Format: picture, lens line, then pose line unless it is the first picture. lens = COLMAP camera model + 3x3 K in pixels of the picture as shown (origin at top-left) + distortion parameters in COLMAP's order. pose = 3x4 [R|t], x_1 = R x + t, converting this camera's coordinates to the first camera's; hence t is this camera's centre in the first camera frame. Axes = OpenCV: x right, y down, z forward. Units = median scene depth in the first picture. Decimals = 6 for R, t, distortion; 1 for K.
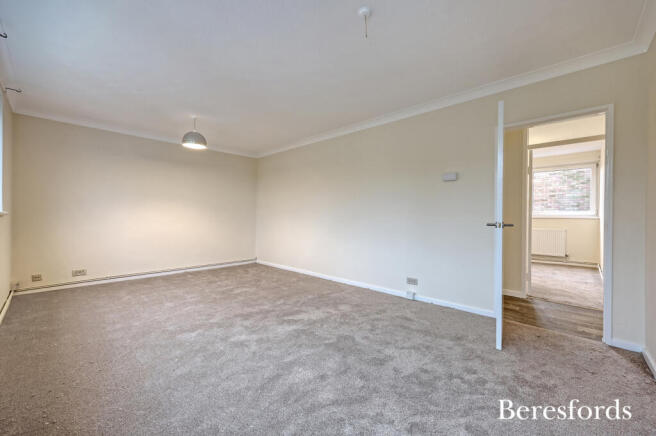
lens RADIAL K [[264.7, 0, 328.0], [0, 264.7, 218.0], [0, 0, 1]] dist [0.009250, -0.000074]
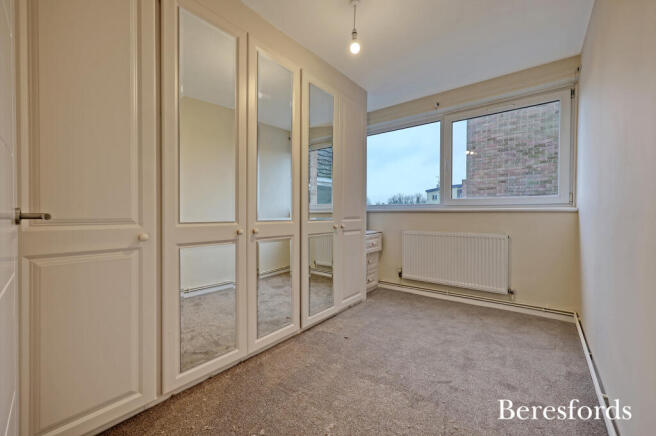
lens RADIAL K [[264.7, 0, 328.0], [0, 264.7, 218.0], [0, 0, 1]] dist [0.009250, -0.000074]
pose [[0.996639, -0.004565, 0.081791, 0.346965], [0.004045, 0.999971, 0.006515, 0.005435], [-0.081818, -0.006163, 0.996628, 0.362396]]
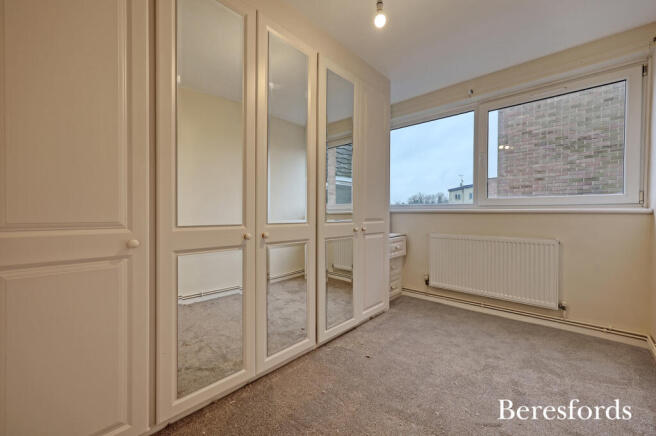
lens RADIAL K [[264.7, 0, 328.0], [0, 264.7, 218.0], [0, 0, 1]] dist [0.009250, -0.000074]
pose [[0.999929, -0.001892, 0.011738, 0.348541], [0.001809, 0.999973, 0.007117, 0.003613], [-0.011751, -0.007095, 0.999906, 0.390803]]
